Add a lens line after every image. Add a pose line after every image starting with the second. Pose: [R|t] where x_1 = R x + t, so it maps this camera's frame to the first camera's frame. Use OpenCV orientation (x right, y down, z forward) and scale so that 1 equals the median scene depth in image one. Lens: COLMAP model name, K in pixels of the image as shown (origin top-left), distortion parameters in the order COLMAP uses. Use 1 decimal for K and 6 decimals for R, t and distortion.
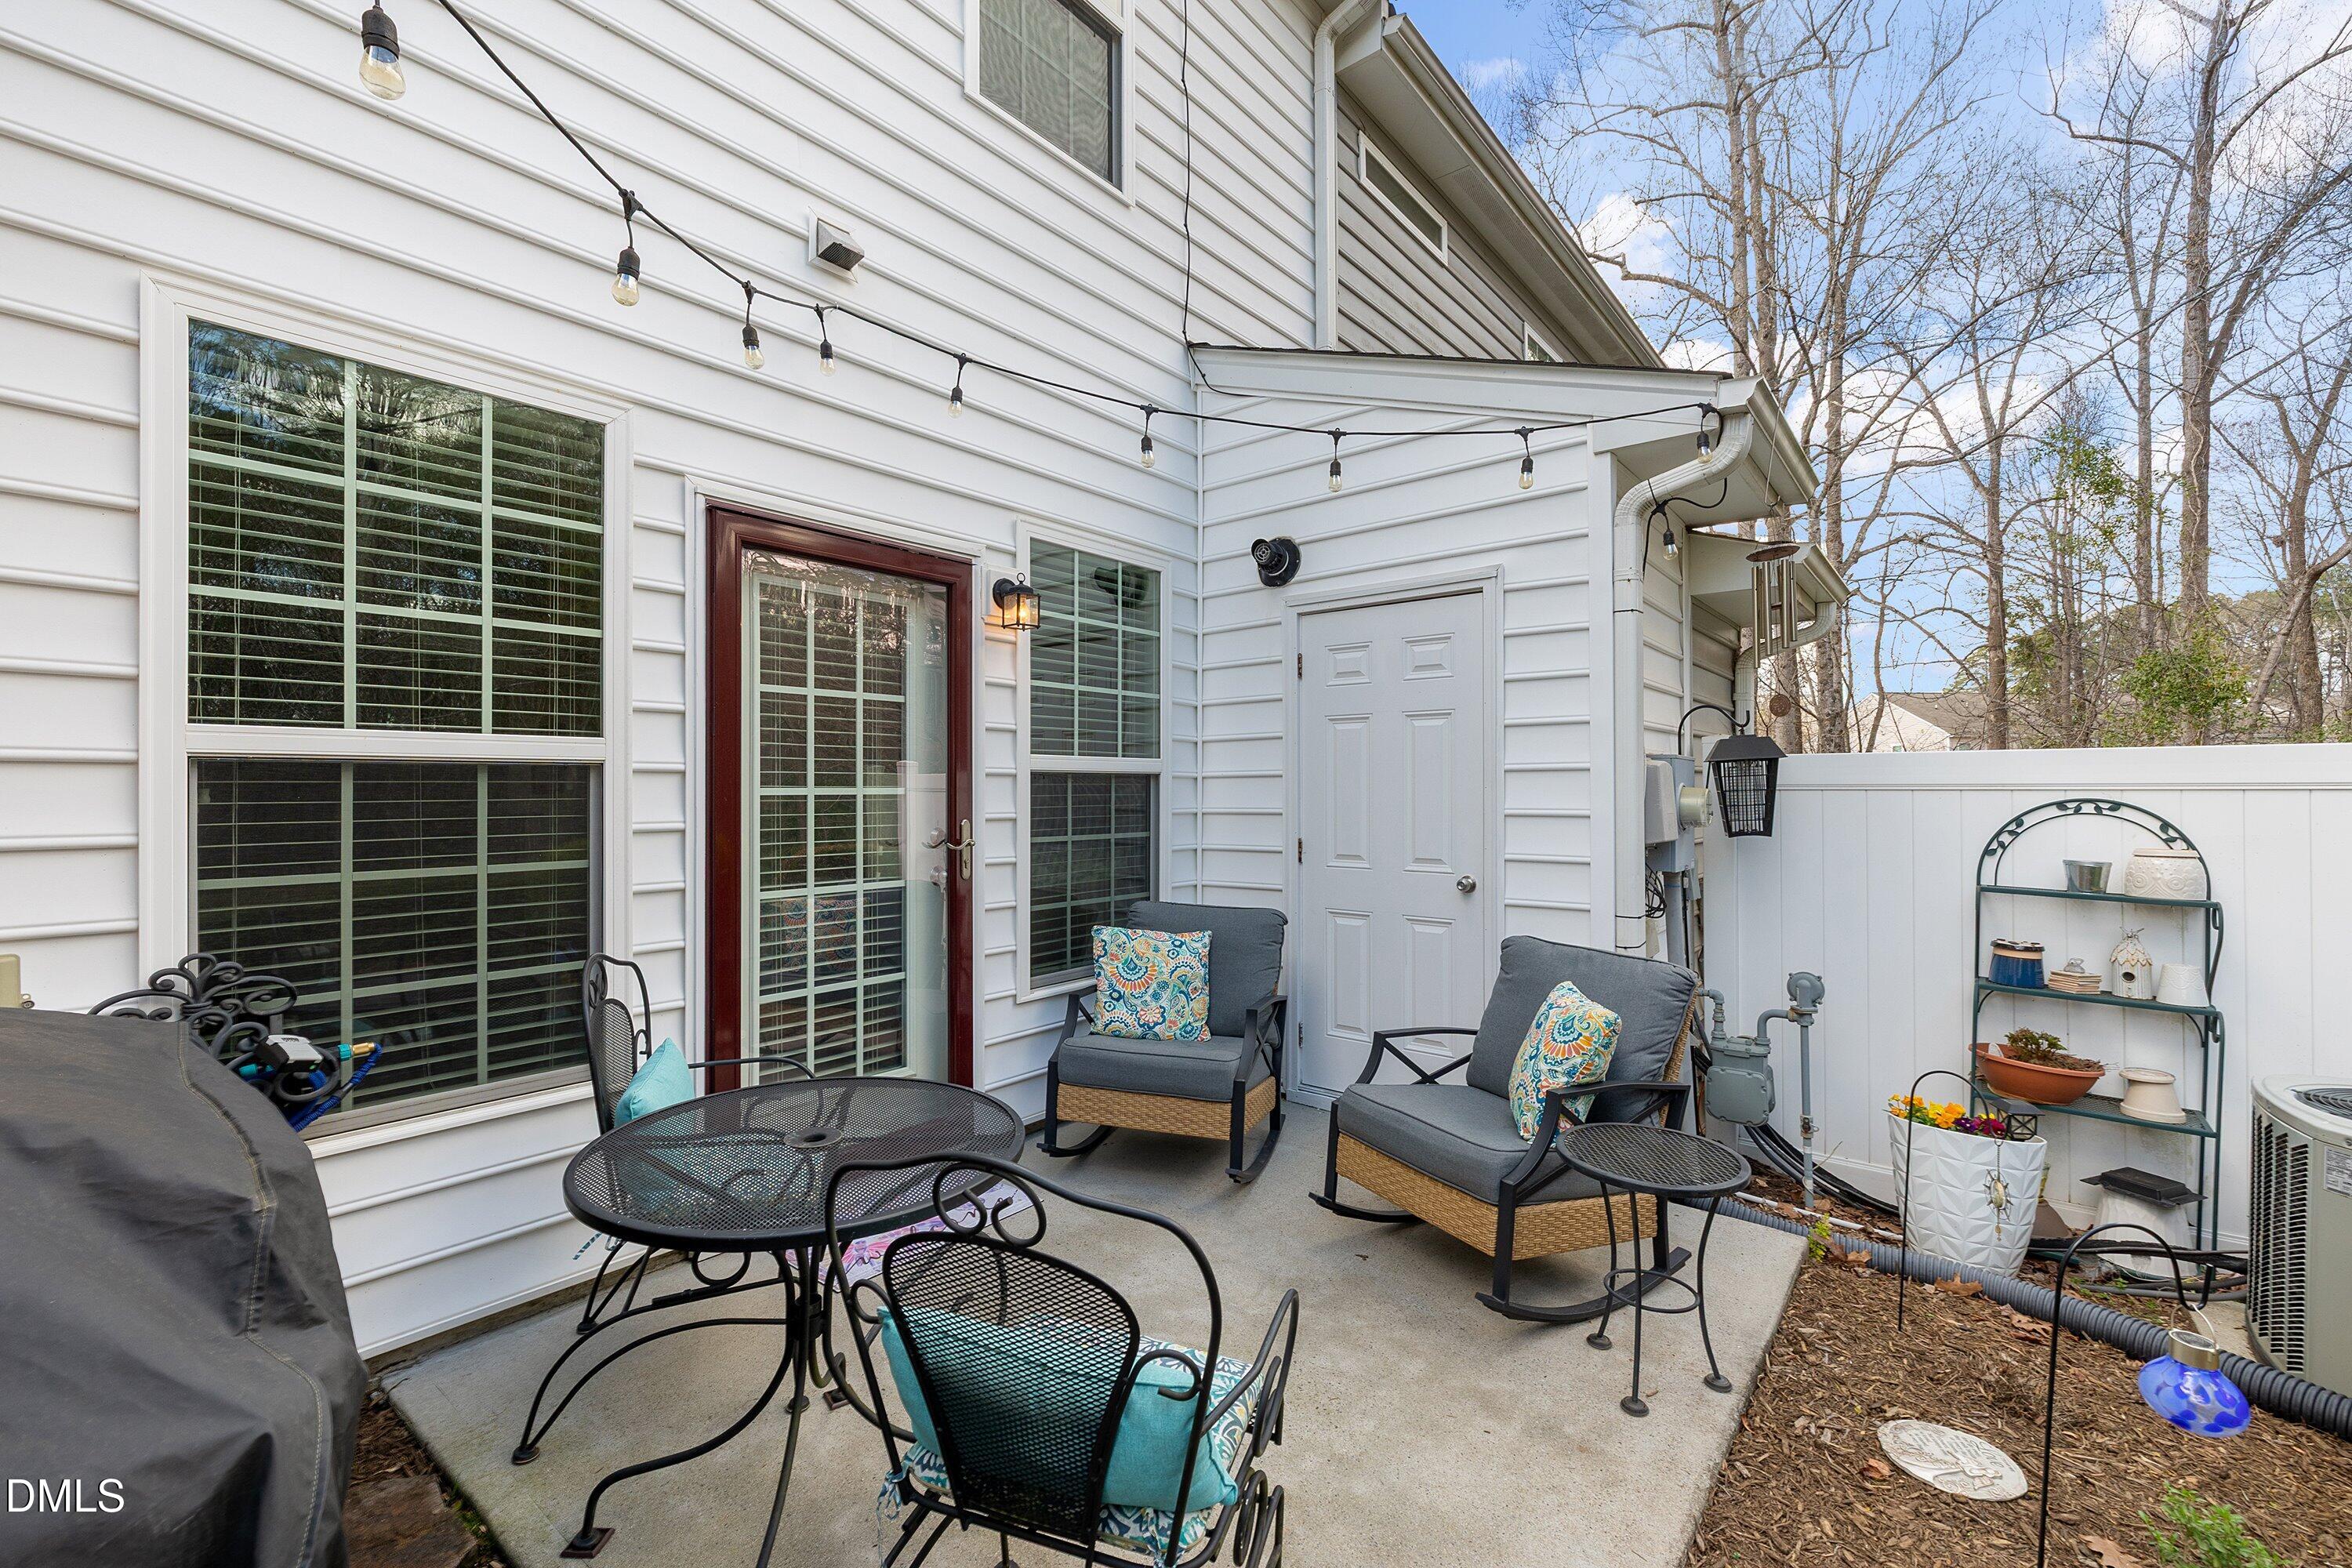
lens RADIAL K [[1011.0, 0, 1183.3], [0, 1011.0, 794.4], [0, 0, 1]] dist [-0.002662, -0.000468]
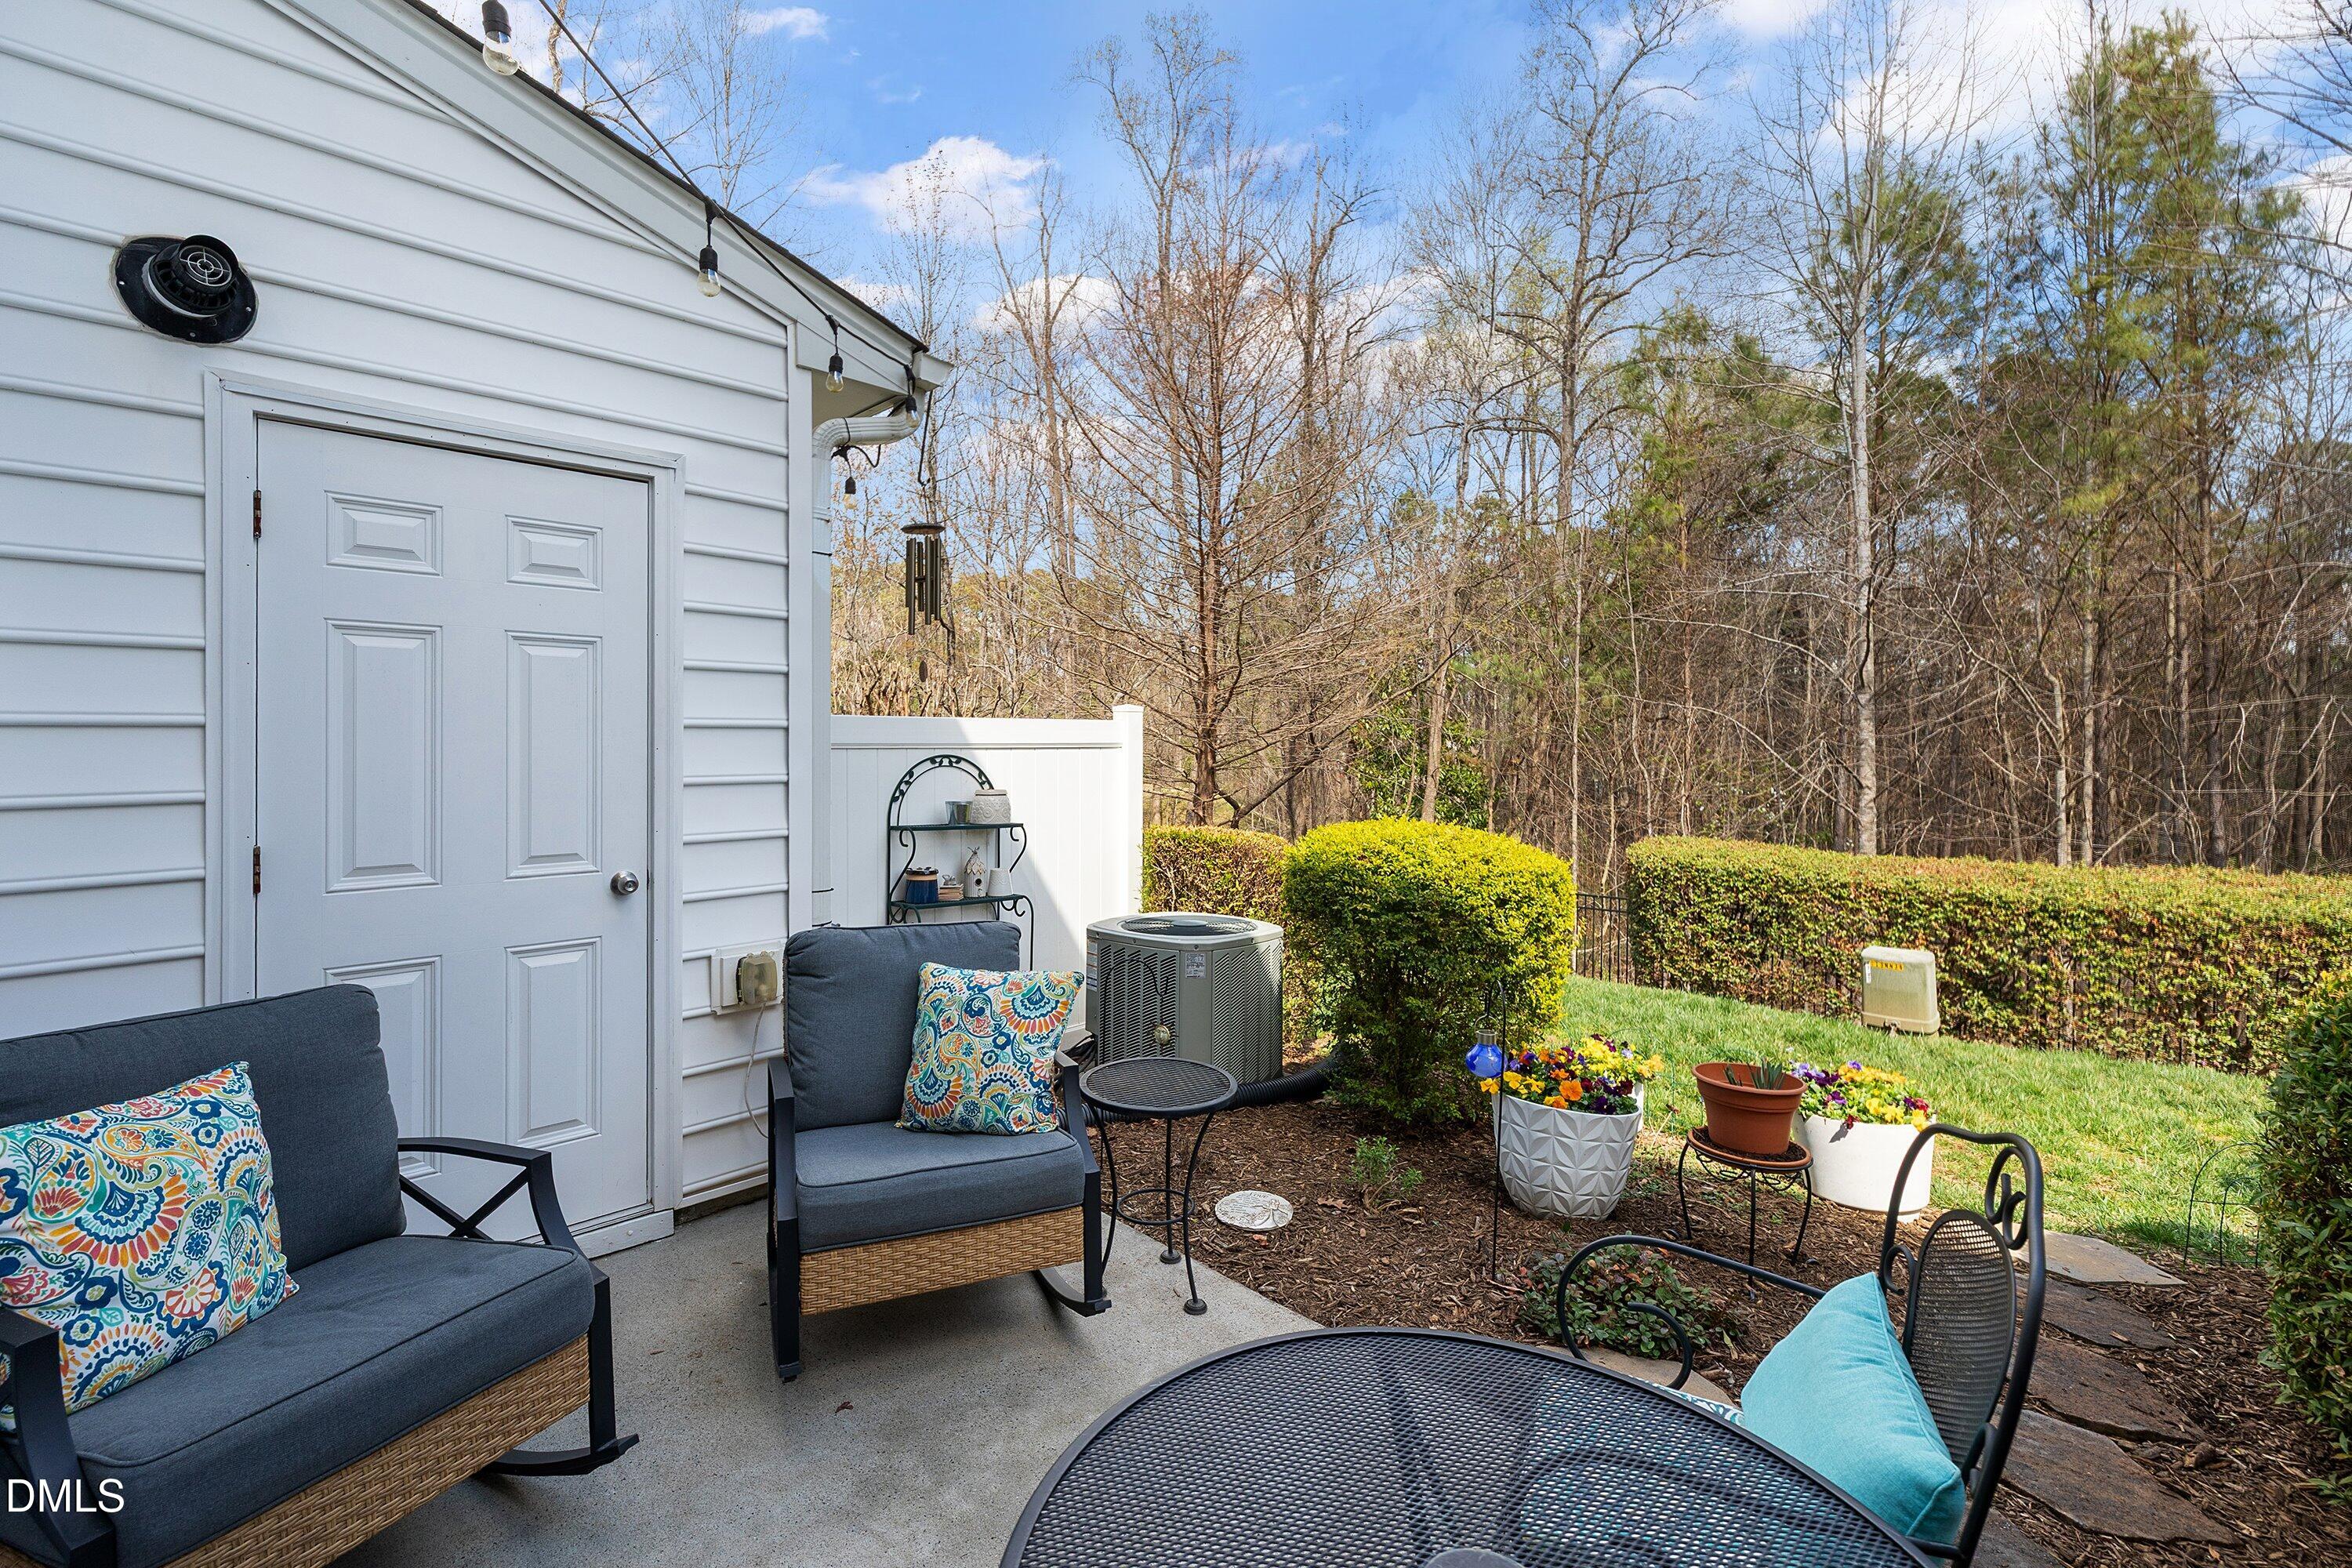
lens RADIAL K [[1011.0, 0, 1186.0], [0, 1011.0, 745.8], [0, 0, 1]] dist [-0.002662, -0.000468]
pose [[0.097479, -0.002946, 0.995233, -0.402064], [-0.001695, 0.999994, 0.003127, -0.012116], [-0.995236, -0.001991, 0.097474, 0.540708]]
